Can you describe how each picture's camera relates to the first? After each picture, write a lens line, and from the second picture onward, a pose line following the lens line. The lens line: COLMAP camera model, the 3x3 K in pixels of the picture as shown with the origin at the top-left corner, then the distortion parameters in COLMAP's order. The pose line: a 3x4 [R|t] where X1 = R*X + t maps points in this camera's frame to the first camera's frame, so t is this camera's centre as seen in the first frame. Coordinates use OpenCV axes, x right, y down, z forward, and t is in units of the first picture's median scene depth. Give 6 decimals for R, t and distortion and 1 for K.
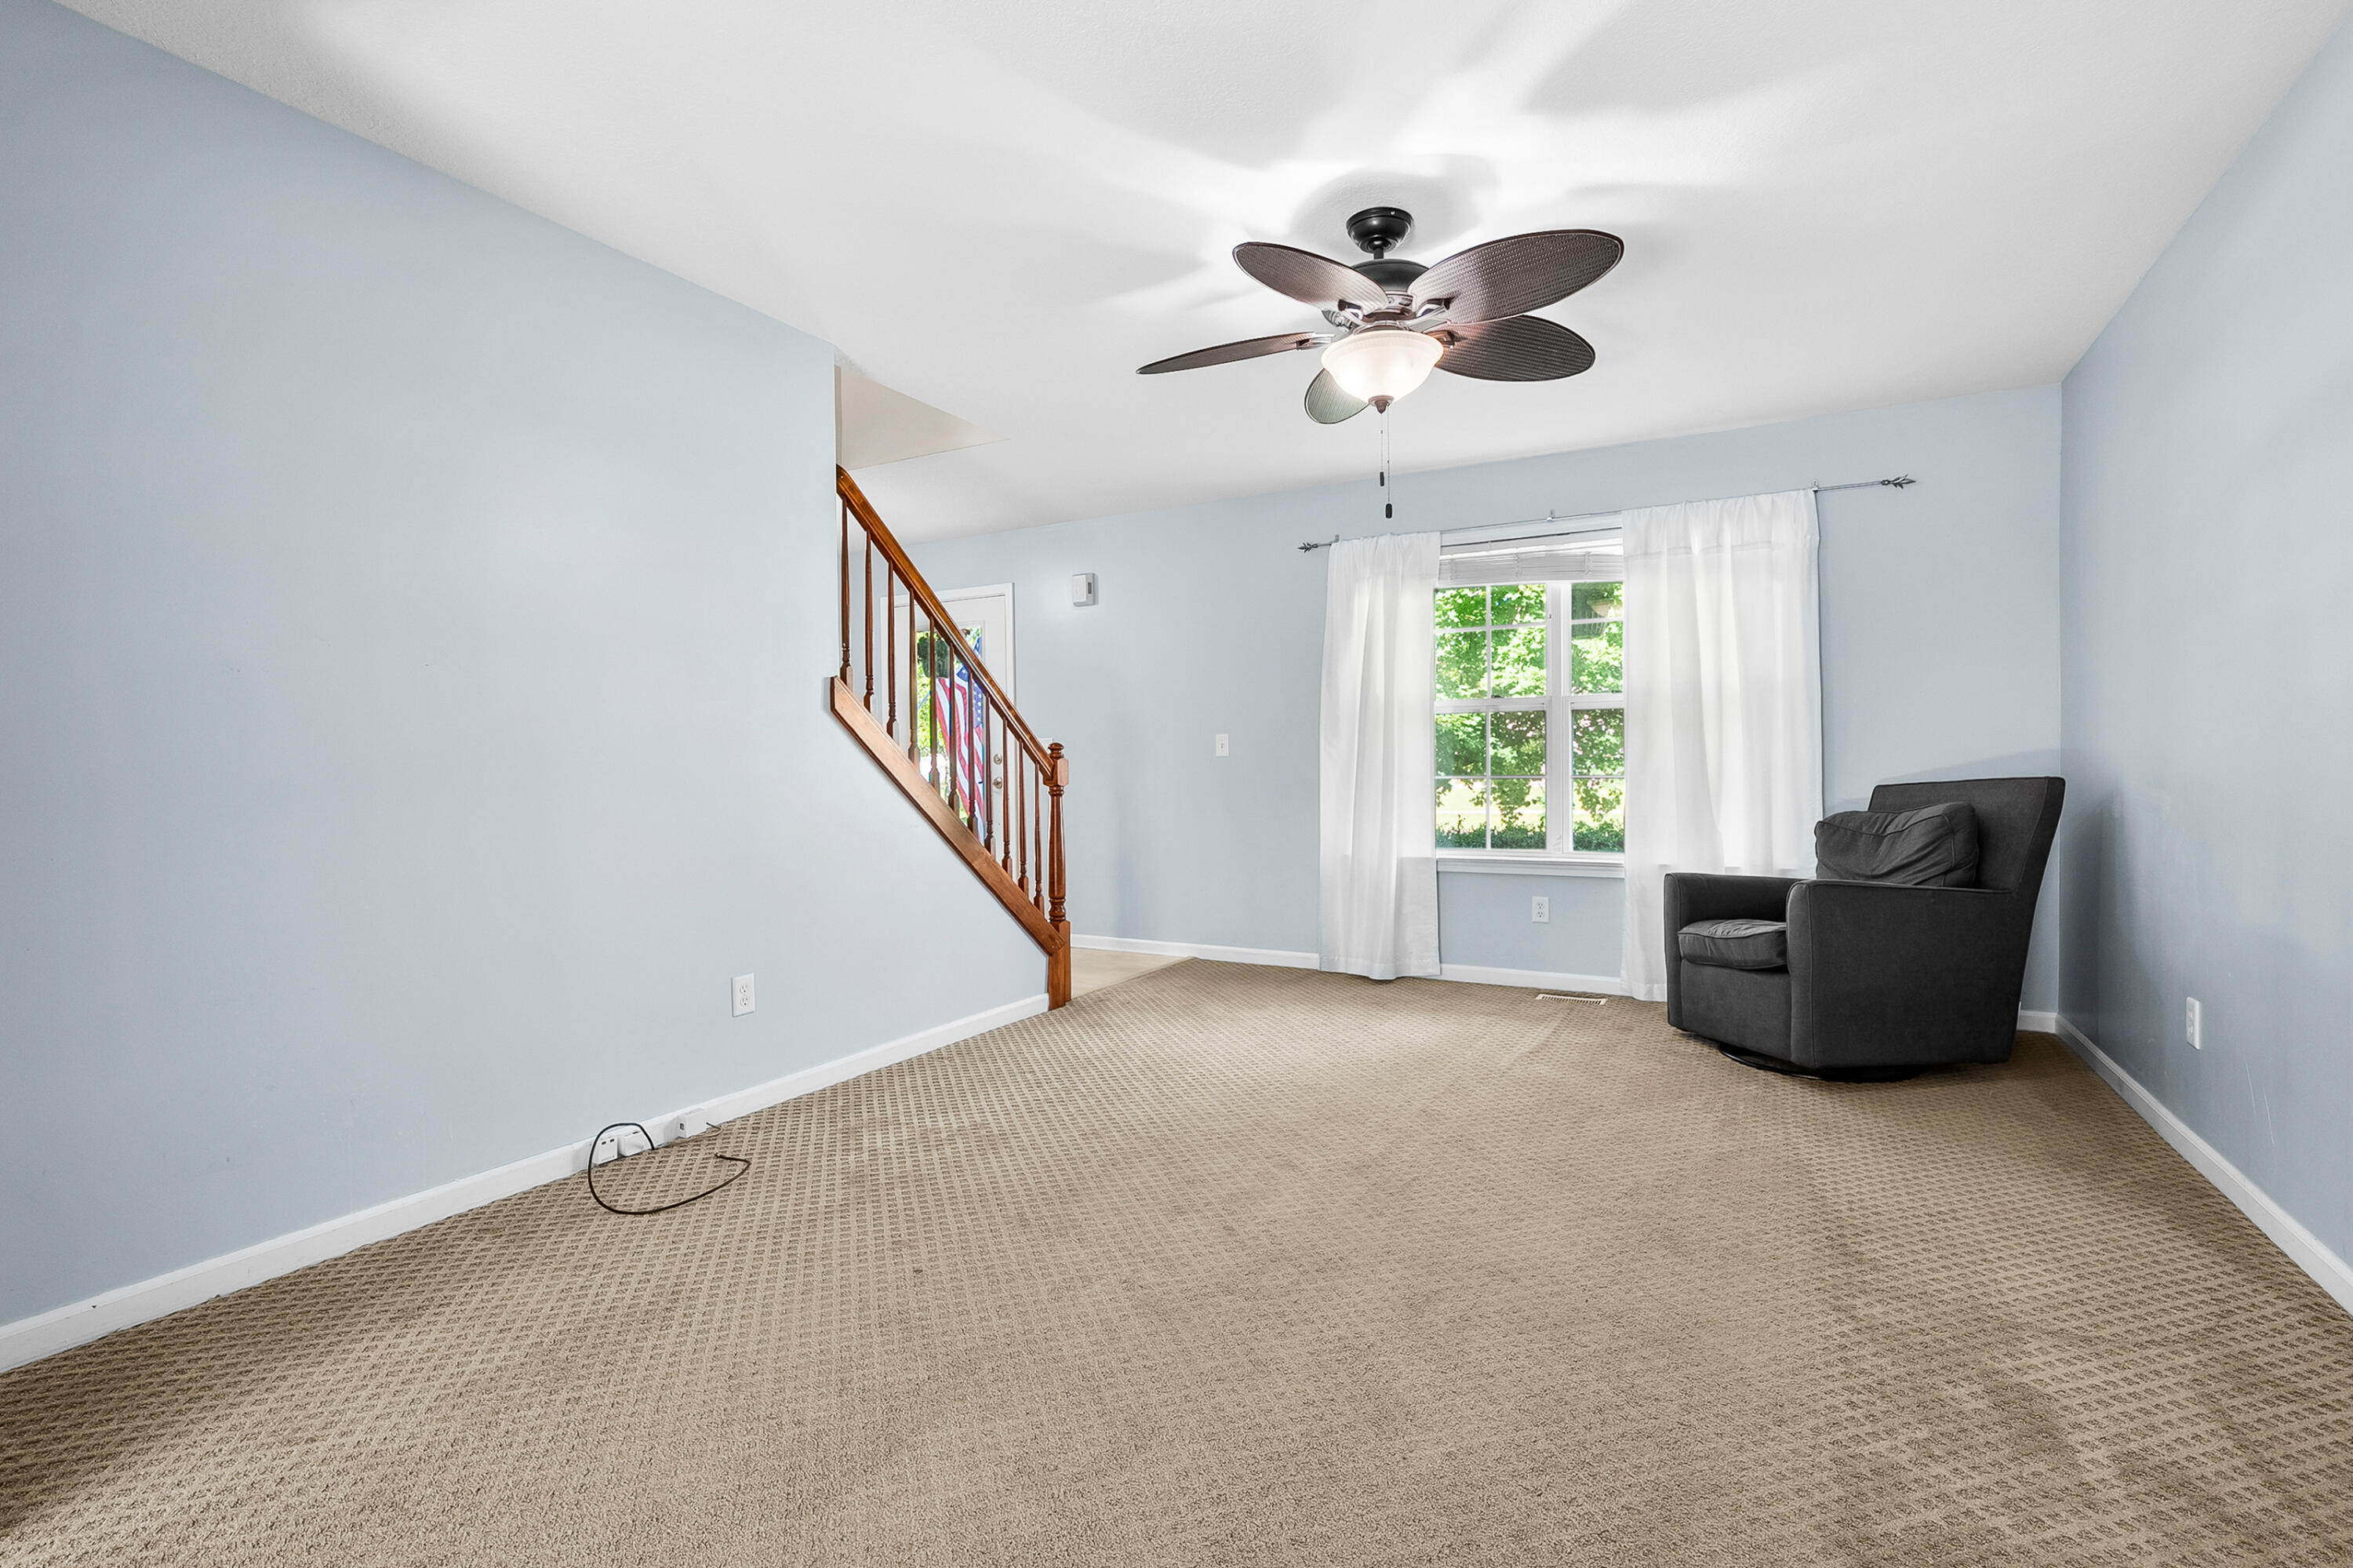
lens RADIAL K [[1073.1, 0, 1178.8], [0, 1073.1, 779.5], [0, 0, 1]] dist [-0.002449, 0.000026]
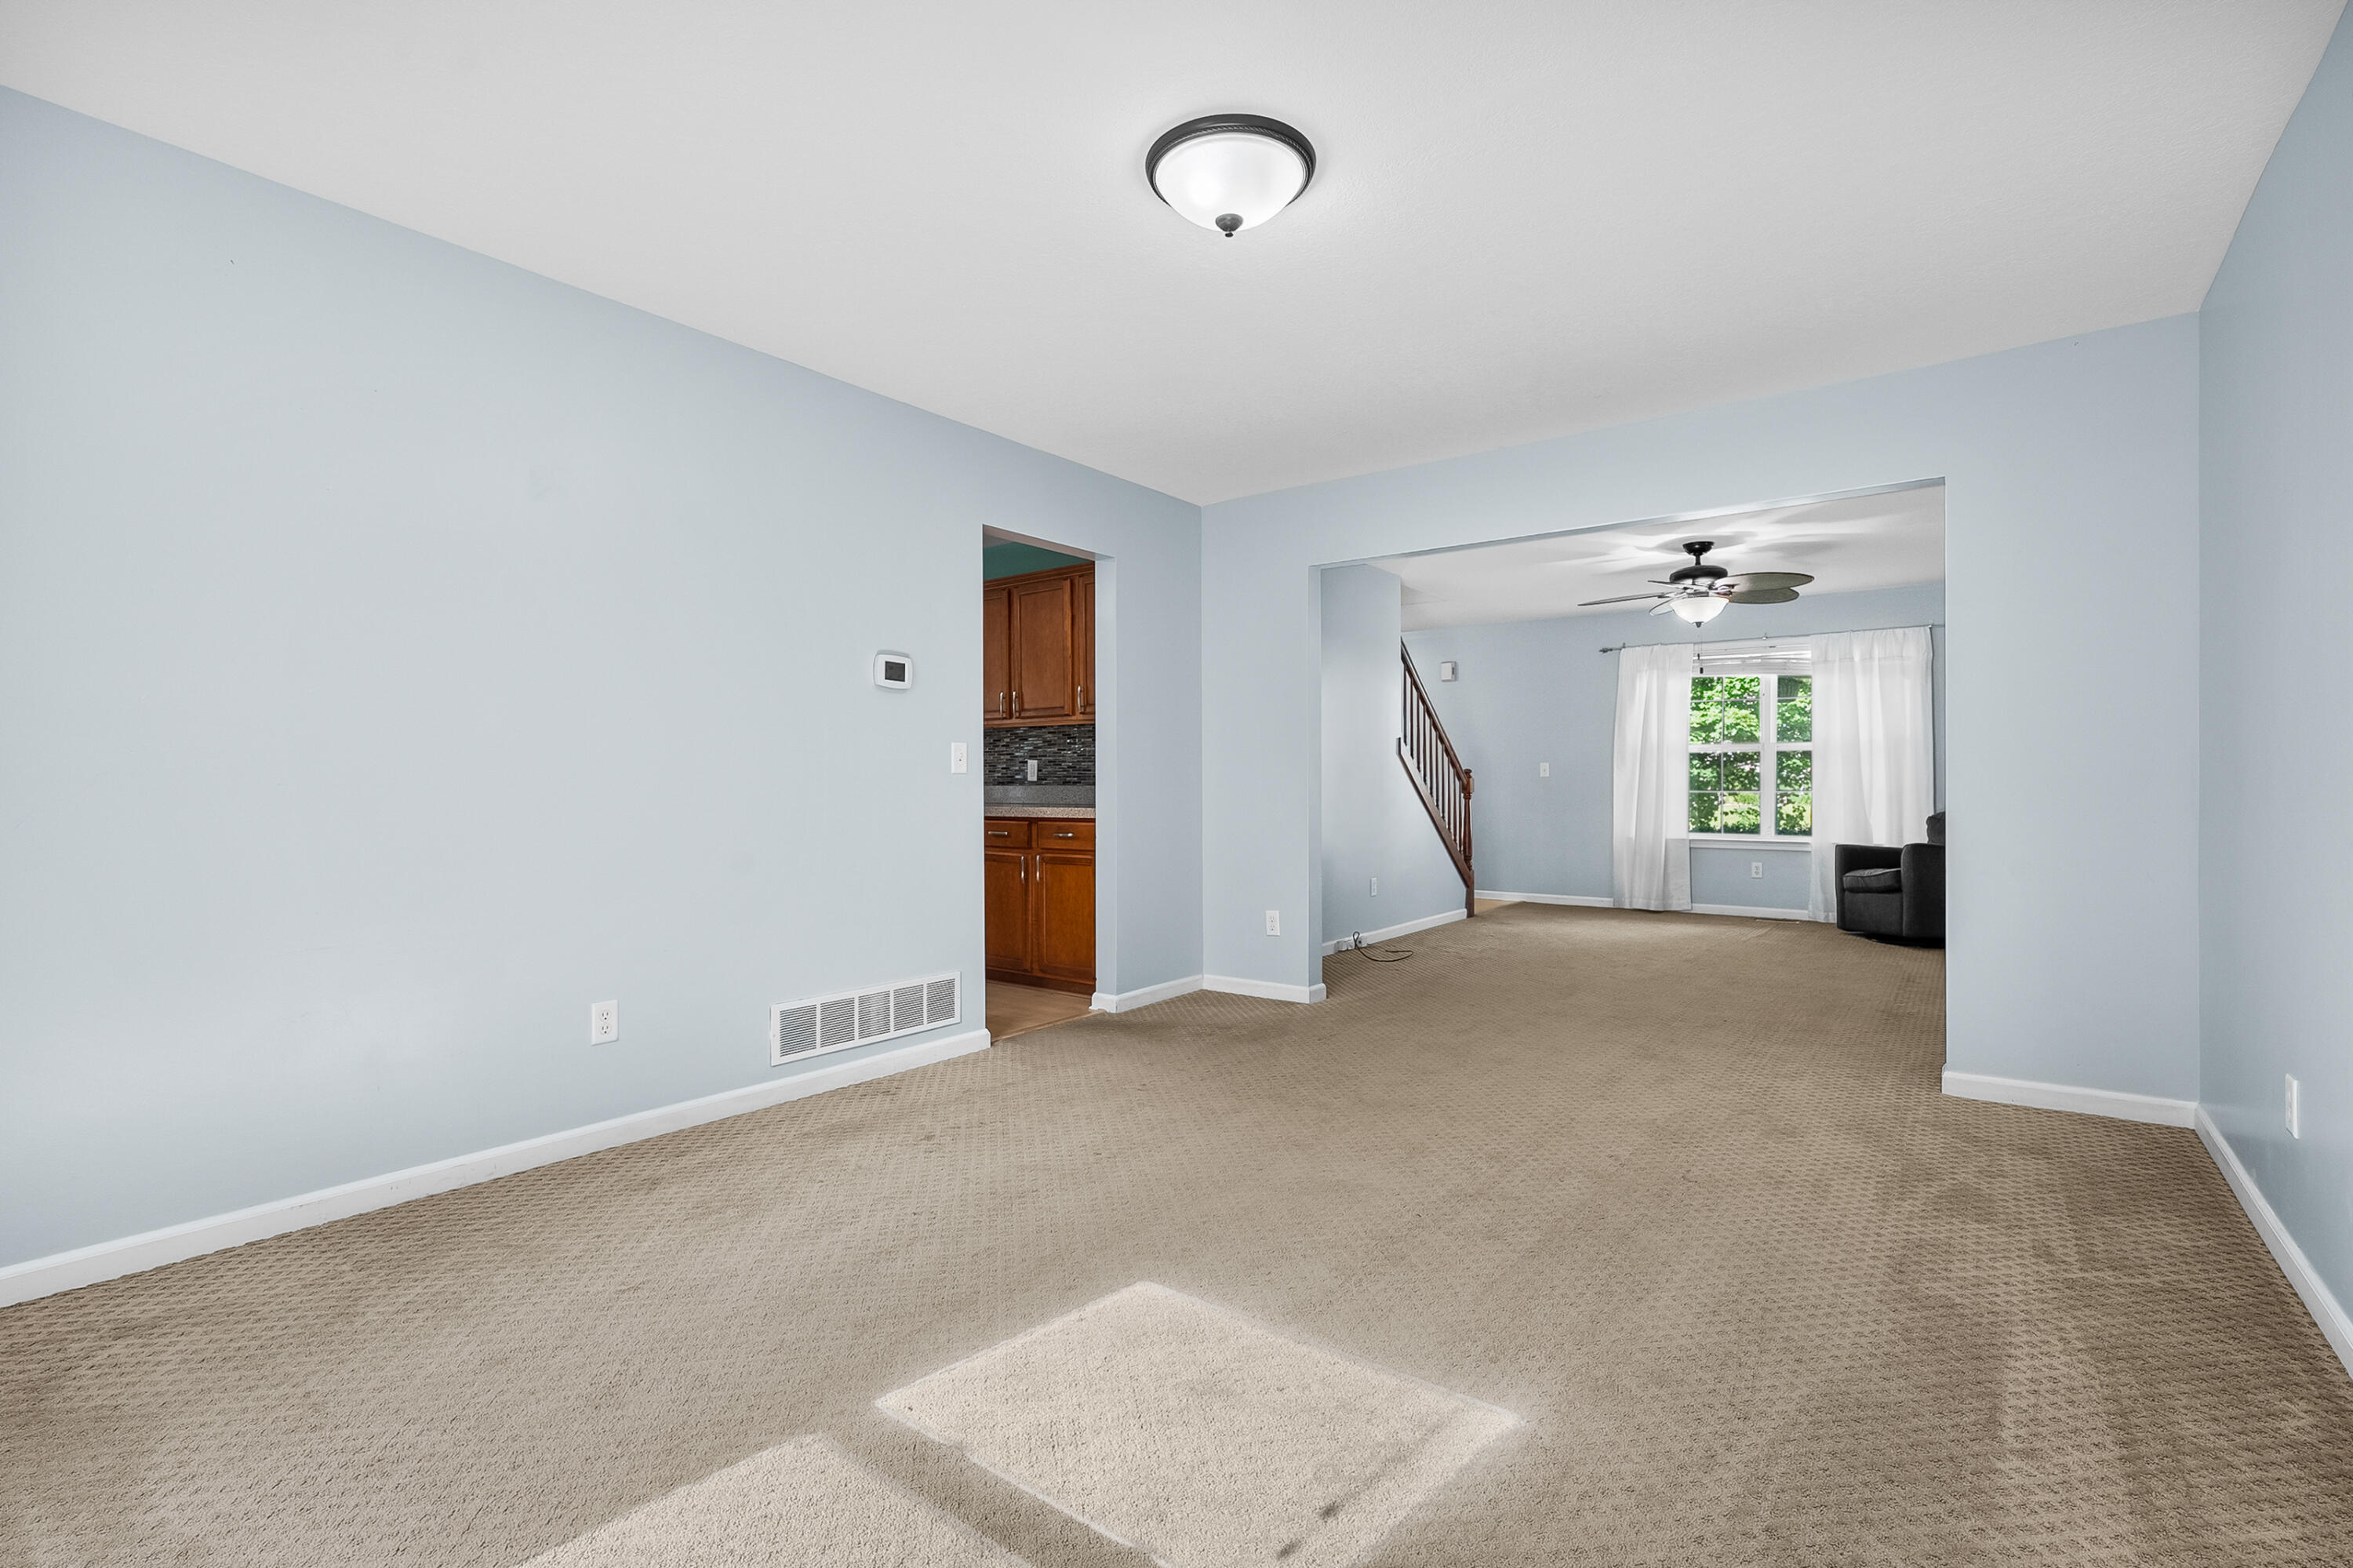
lens RADIAL K [[1073.1, 0, 1174.2], [0, 1073.1, 781.9], [0, 0, 1]] dist [-0.002449, 0.000026]
pose [[0.990296, 0.009090, -0.138679, -0.354394], [-0.010756, 0.999879, -0.011268, 0.012905], [0.138560, 0.012651, 0.990273, -0.834994]]
